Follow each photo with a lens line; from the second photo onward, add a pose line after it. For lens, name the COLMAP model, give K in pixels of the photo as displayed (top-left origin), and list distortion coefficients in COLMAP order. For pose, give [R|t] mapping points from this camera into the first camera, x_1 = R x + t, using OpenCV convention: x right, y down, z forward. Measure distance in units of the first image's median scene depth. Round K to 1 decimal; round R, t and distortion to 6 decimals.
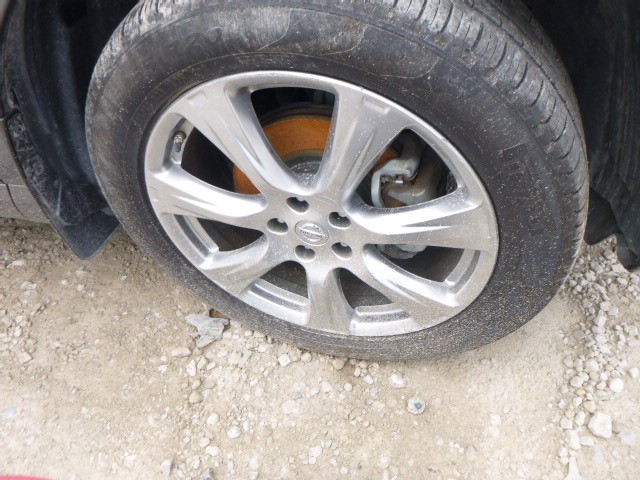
lens RADIAL K [[467.7, 0, 320.1], [0, 467.7, 236.5], [0, 0, 1]] dist [-0.012714, -0.014834]
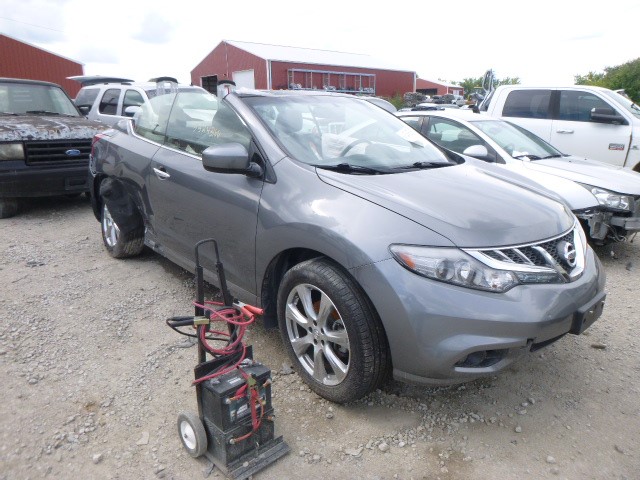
lens RADIAL K [[467.7, 0, 319.1], [0, 467.7, 240.0], [0, 0, 1]] dist [-0.012714, -0.014834]
pose [[0.809515, 0.237161, -0.537067, 1.553329], [-0.458574, 0.826631, -0.326176, 0.494221], [0.366600, 0.510329, 0.777926, -1.843463]]
